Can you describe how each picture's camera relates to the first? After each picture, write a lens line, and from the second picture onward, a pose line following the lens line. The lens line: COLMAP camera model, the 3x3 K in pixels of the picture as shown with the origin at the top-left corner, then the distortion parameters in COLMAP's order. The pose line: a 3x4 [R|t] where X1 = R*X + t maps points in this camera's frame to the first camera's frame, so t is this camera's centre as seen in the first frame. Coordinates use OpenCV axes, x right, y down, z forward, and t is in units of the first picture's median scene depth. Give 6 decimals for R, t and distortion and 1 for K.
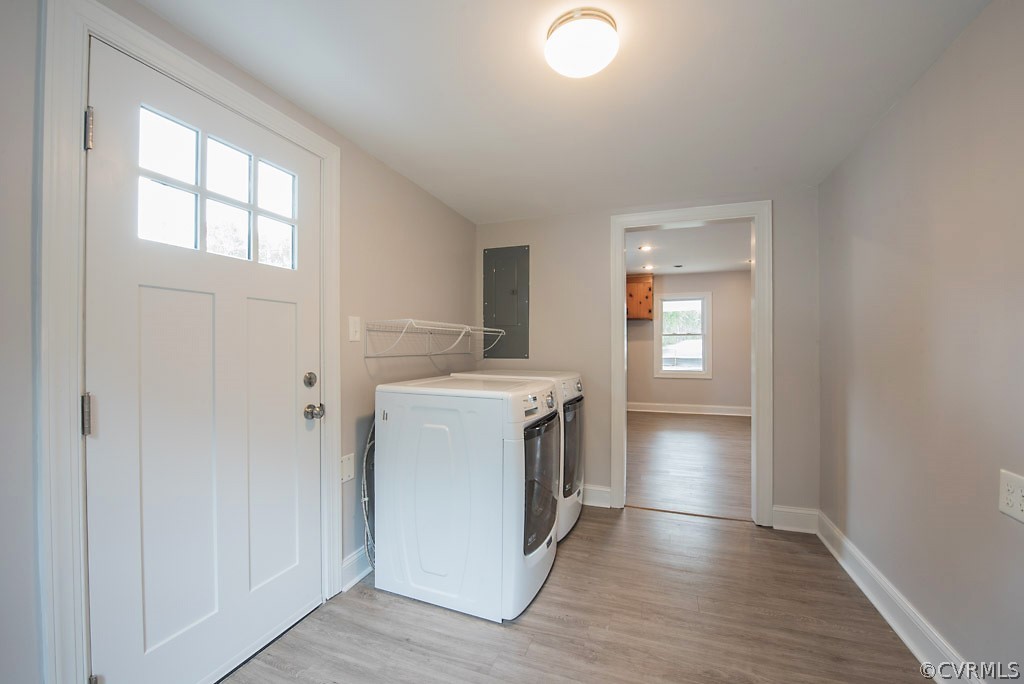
lens RADIAL K [[407.6, 0, 509.4], [0, 407.6, 345.5], [0, 0, 1]] dist [-0.014314, -0.002007]
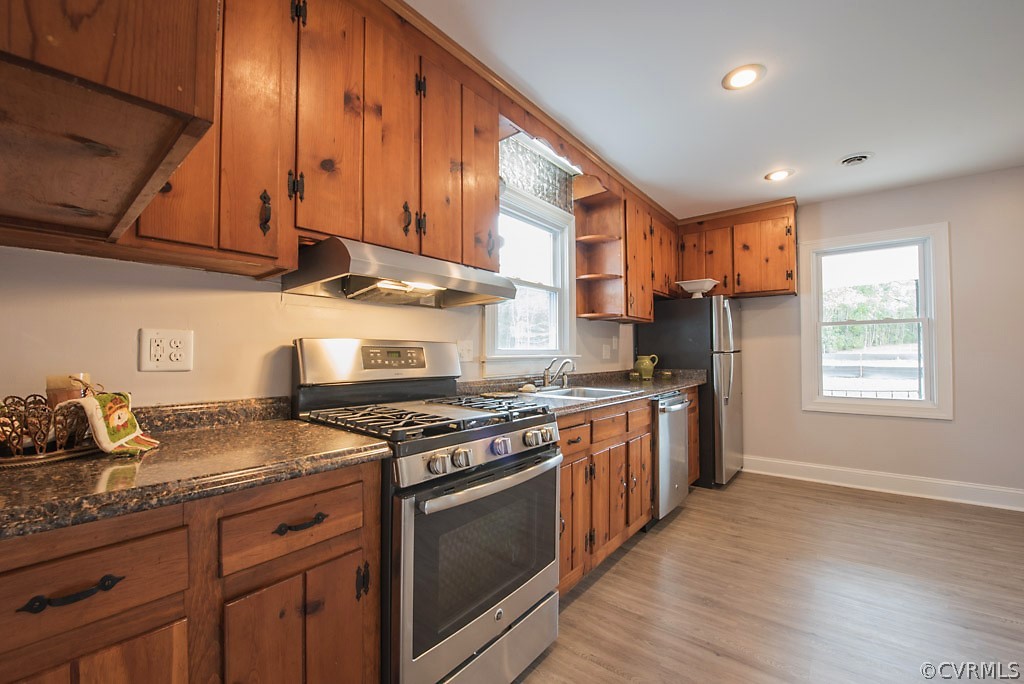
lens RADIAL K [[407.6, 0, 510.6], [0, 407.6, 346.0], [0, 0, 1]] dist [-0.014314, -0.002007]
pose [[0.945318, -0.009602, -0.326009, 0.180747], [0.004992, 0.999875, -0.014975, 0.005980], [0.326112, 0.012529, 0.945248, 0.417932]]
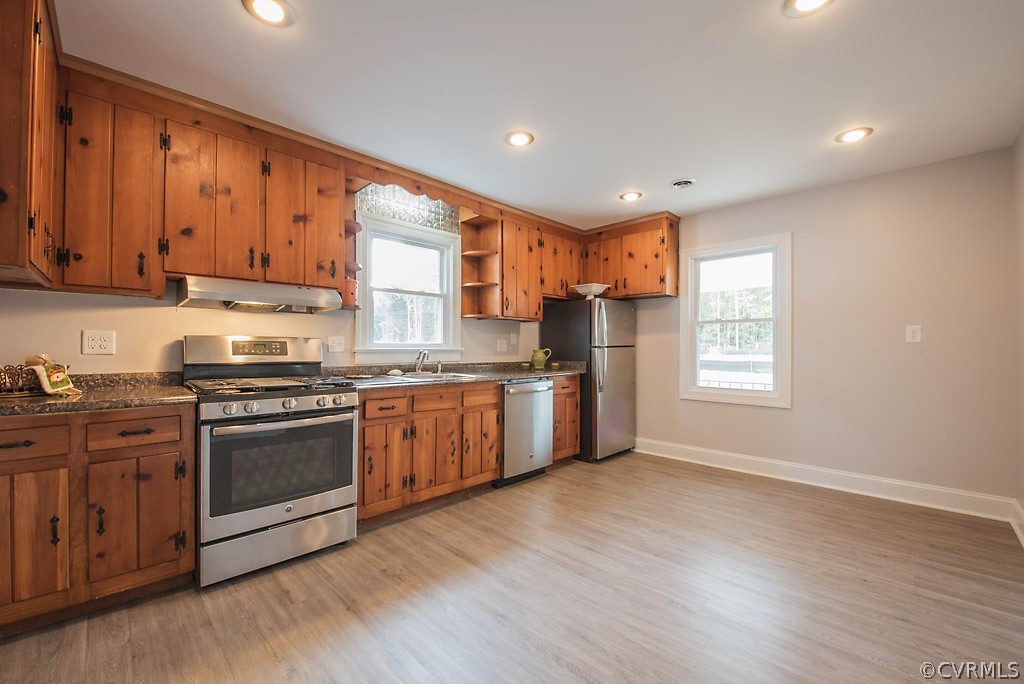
lens RADIAL K [[407.6, 0, 510.0], [0, 407.6, 346.0], [0, 0, 1]] dist [-0.014314, -0.002007]
pose [[0.906680, 0.002698, -0.421810, 0.379707], [-0.002418, 0.999996, 0.001199, 0.006033], [0.421812, -0.000067, 0.906683, 0.392548]]
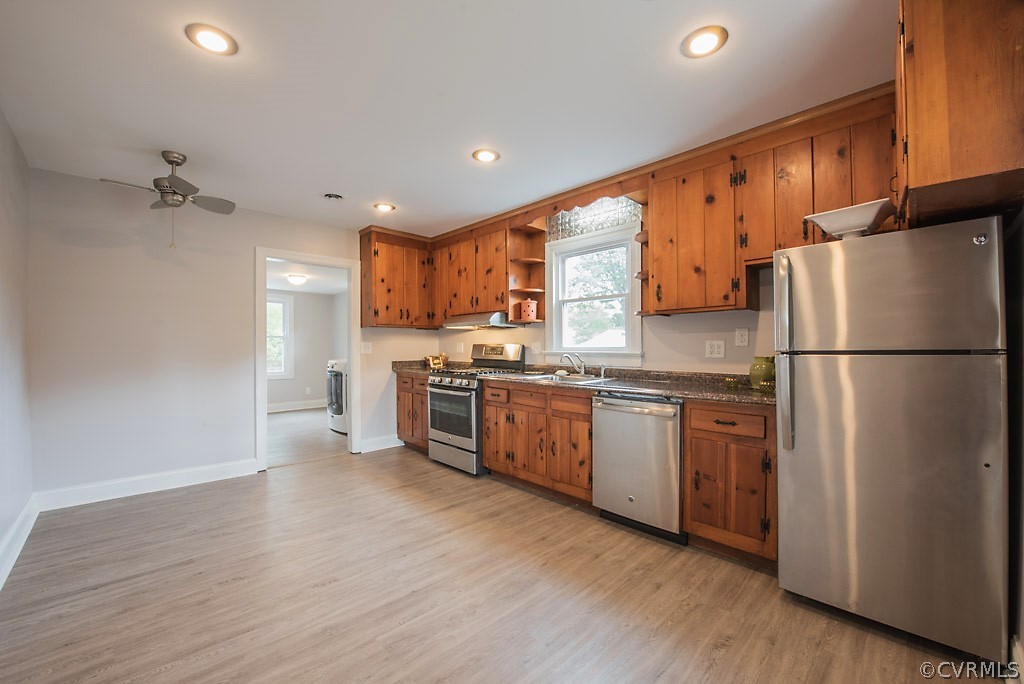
lens RADIAL K [[407.6, 0, 505.4], [0, 407.6, 346.1], [0, 0, 1]] dist [-0.014314, -0.002007]
pose [[-0.439344, 0.000431, -0.898319, 0.564297], [0.004545, 0.999988, -0.001744, 0.003098], [0.898307, -0.004849, -0.439341, 0.888843]]
